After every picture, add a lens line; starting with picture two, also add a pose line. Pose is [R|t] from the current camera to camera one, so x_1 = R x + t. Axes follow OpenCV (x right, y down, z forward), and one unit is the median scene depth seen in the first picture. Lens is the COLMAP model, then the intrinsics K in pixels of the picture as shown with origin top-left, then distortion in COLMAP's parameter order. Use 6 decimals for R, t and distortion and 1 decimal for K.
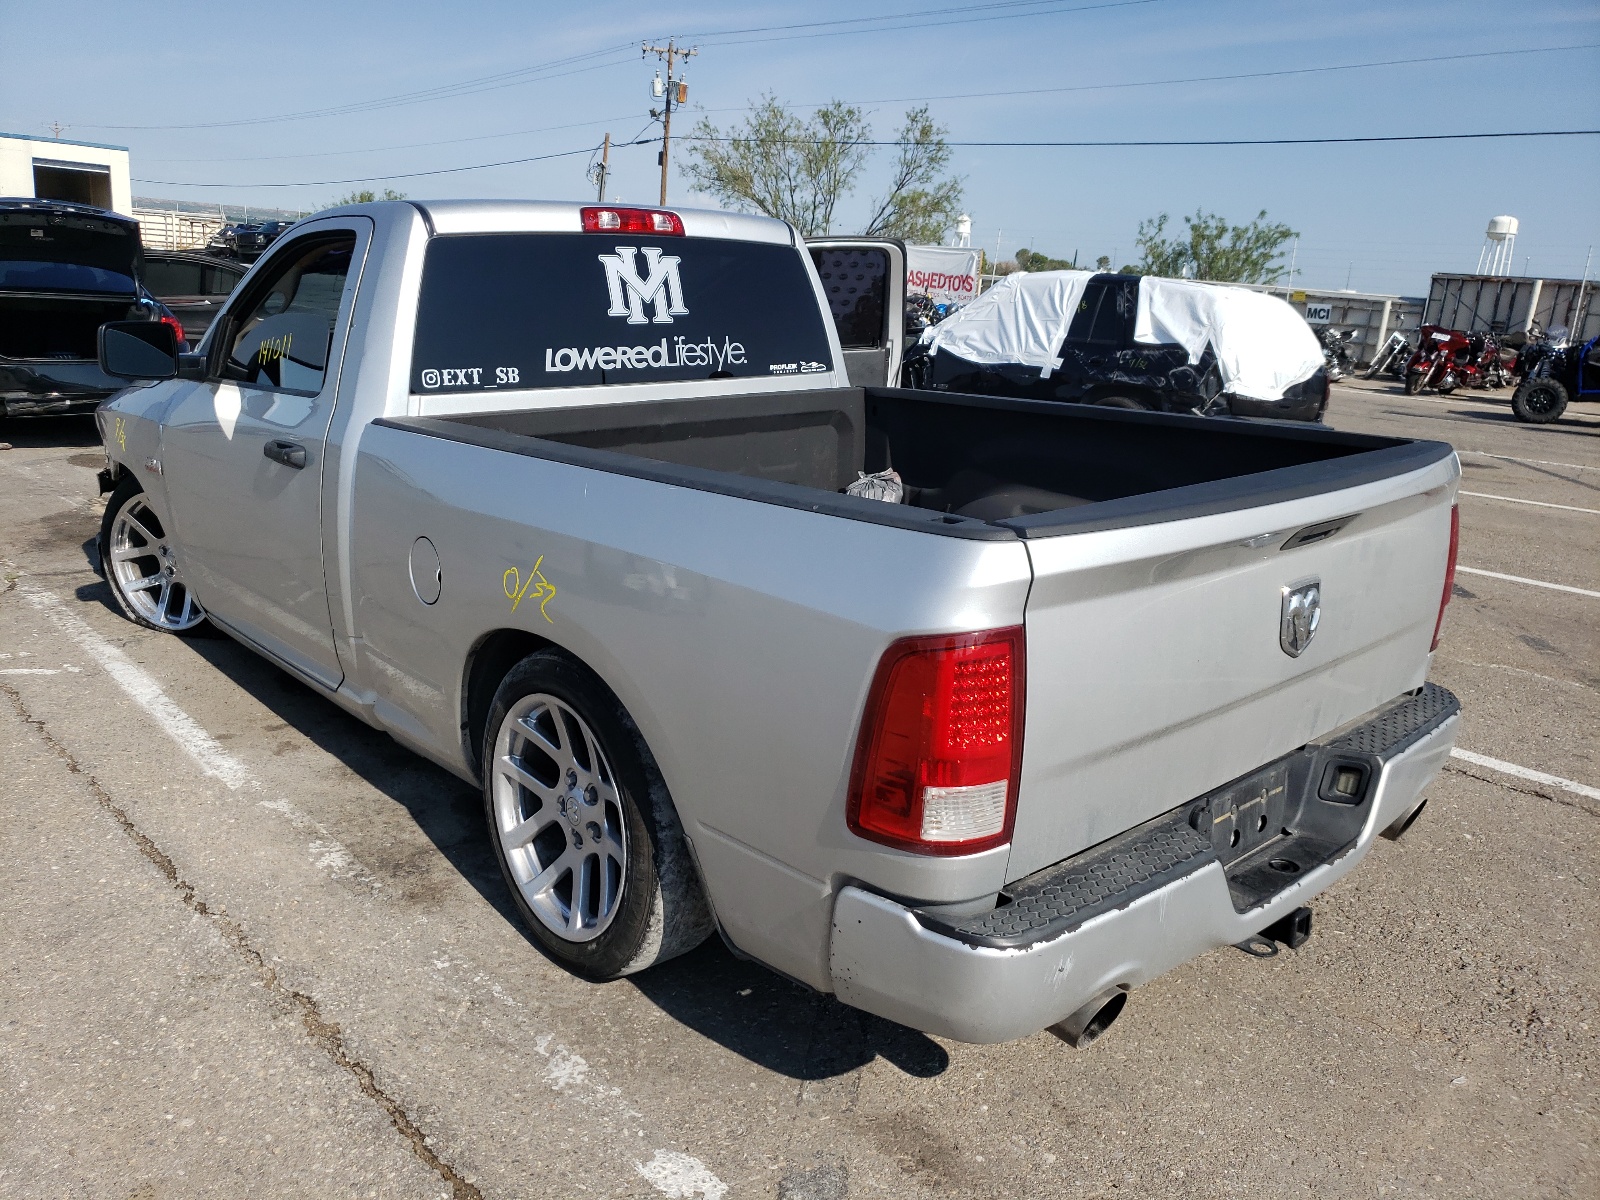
lens RADIAL K [[1289.3, 0, 800.0], [0, 1289.3, 600.0], [0, 0, 1]] dist [-0.020903, 0.070992]
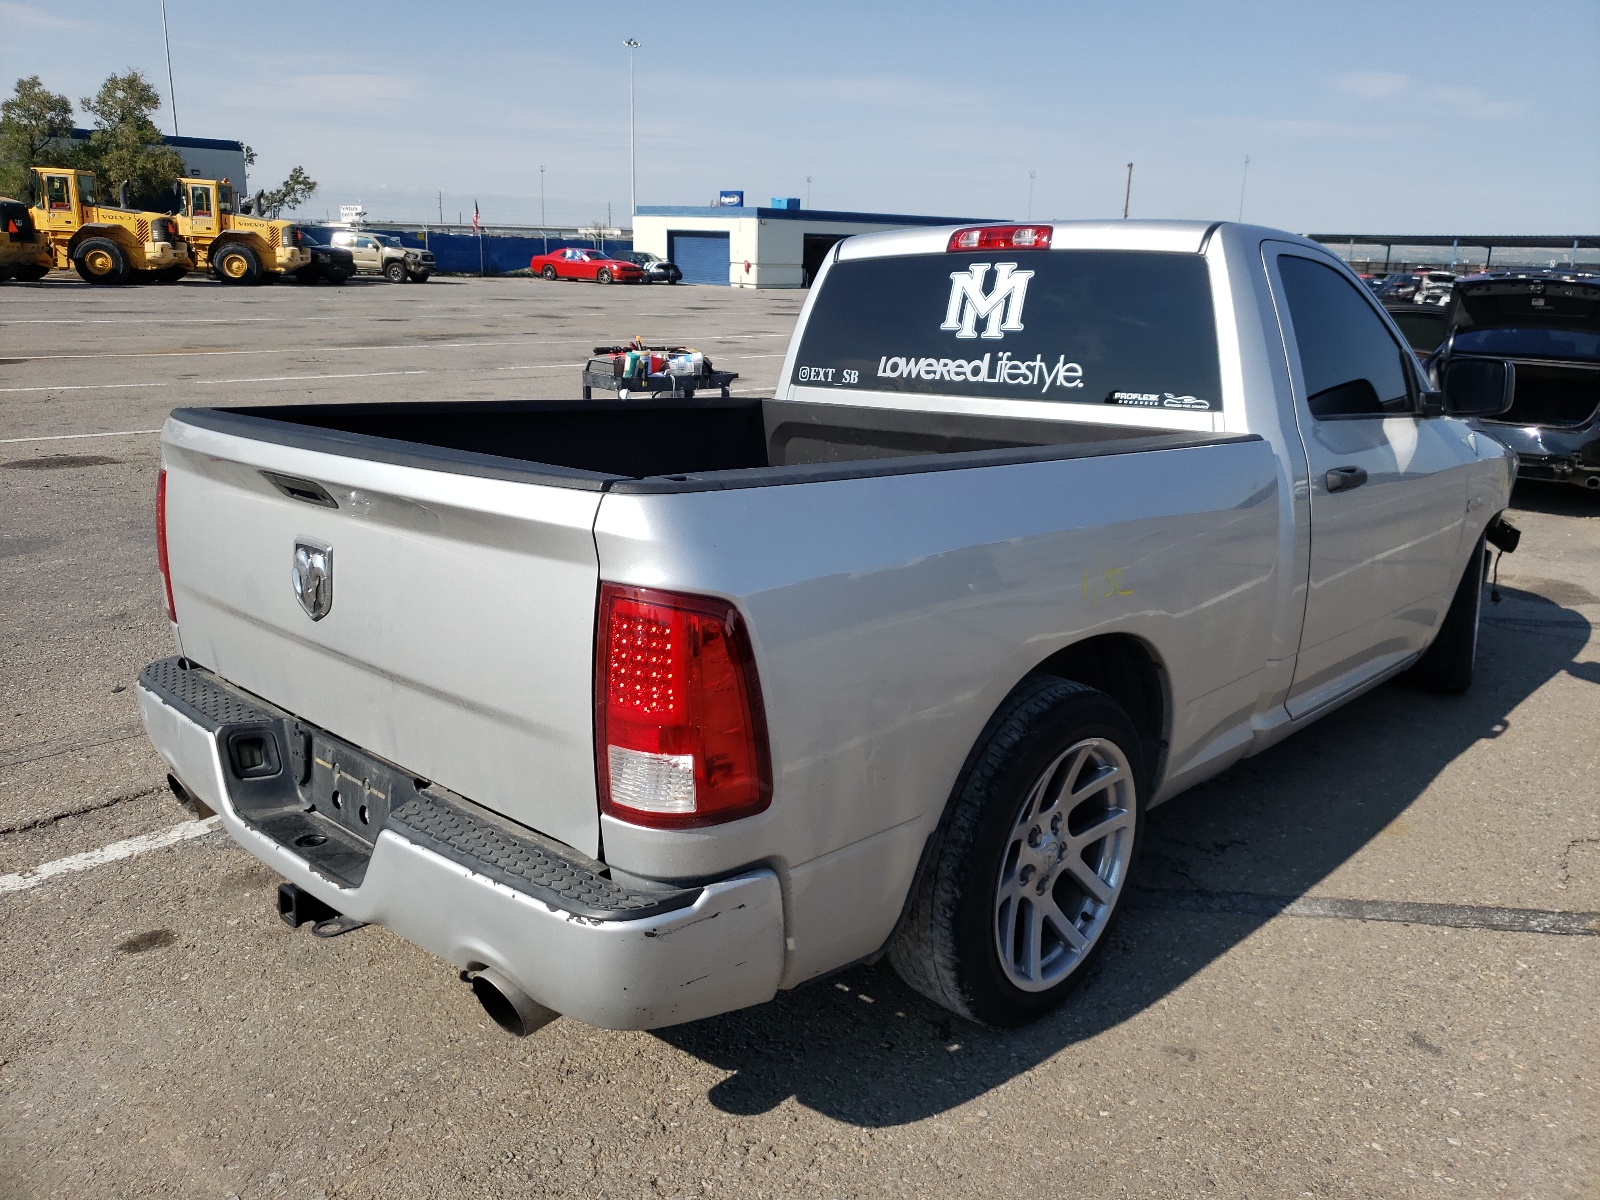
lens RADIAL K [[1222.7, 0, 800.0], [0, 1222.7, 600.0], [0, 0, 1]] dist [-0.004487, -0.003797]
pose [[0.067174, 0.199493, -0.977594, 0.853154], [-0.264470, 0.948319, 0.175346, -0.152099], [0.962052, 0.246766, 0.116462, 0.809612]]
